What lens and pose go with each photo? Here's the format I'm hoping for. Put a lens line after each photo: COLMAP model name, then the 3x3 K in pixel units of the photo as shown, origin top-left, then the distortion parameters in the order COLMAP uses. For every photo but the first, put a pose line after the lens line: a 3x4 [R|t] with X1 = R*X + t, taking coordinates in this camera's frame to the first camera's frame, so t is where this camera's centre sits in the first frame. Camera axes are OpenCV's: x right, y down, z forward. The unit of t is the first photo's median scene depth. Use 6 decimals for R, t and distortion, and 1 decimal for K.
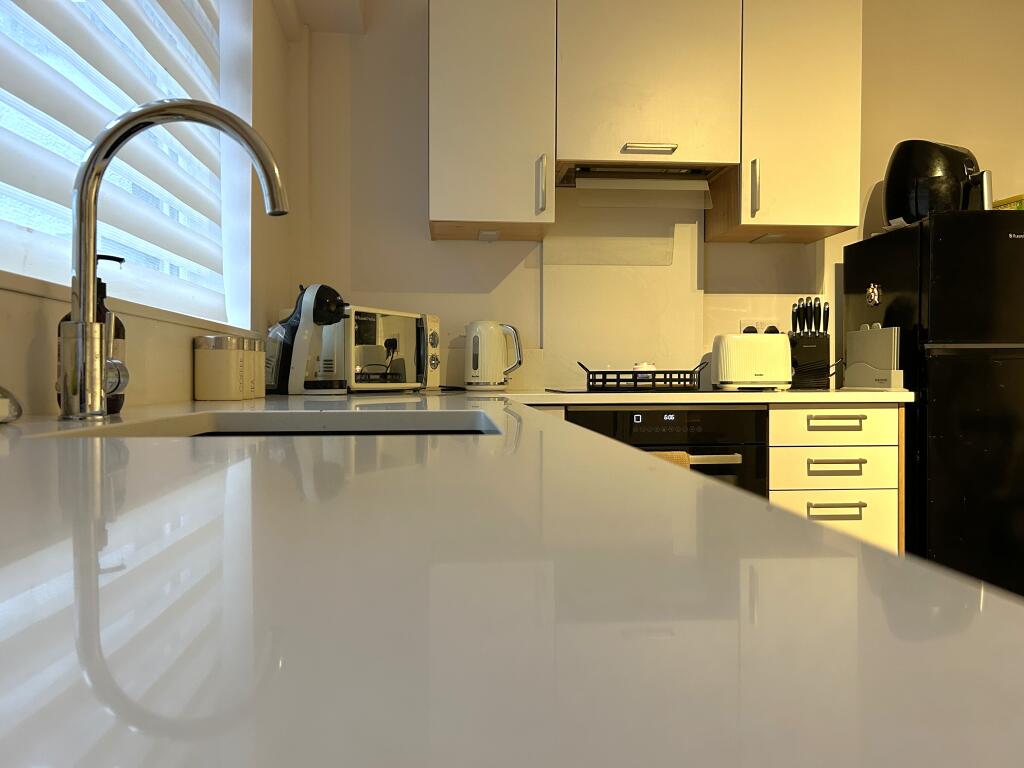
lens RADIAL K [[778.6, 0, 512.0], [0, 778.6, 384.0], [0, 0, 1]] dist [0.038017, -0.002060]
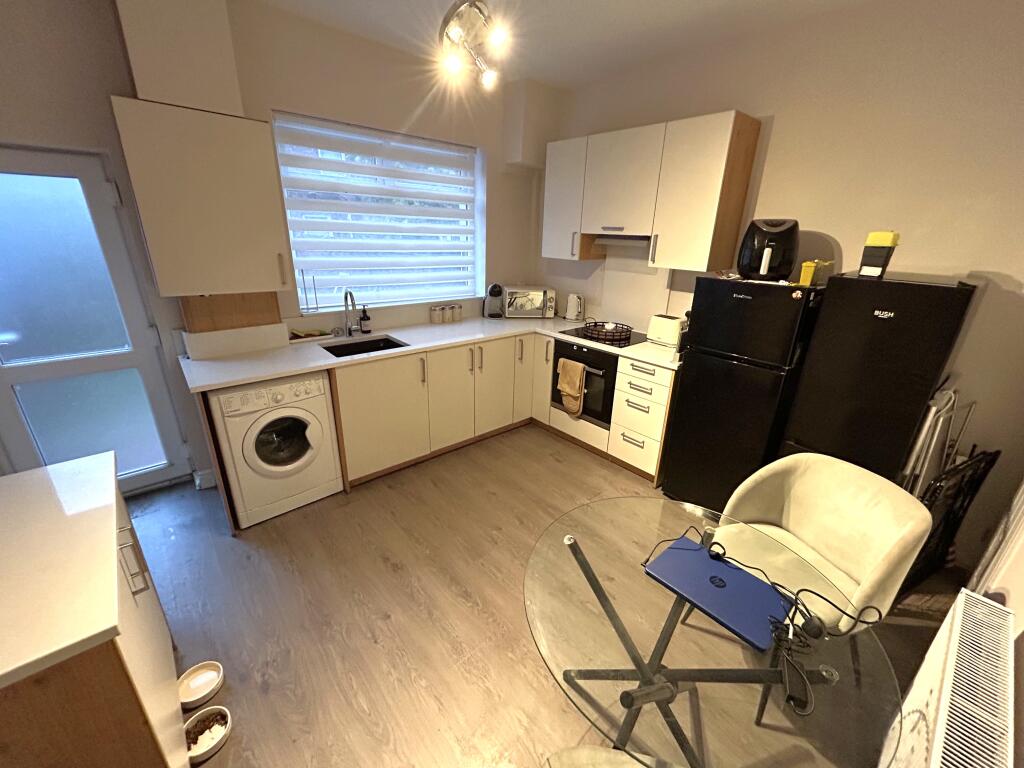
lens RADIAL K [[413.4, 0, 513.0], [0, 413.4, 384.0], [0, 0, 1]] dist [0.000612, -0.000161]
pose [[0.606742, 0.295117, -0.738085, 0.999794], [-0.035082, 0.937564, 0.346039, -0.284216], [0.794124, -0.184063, 0.579213, 0.016001]]
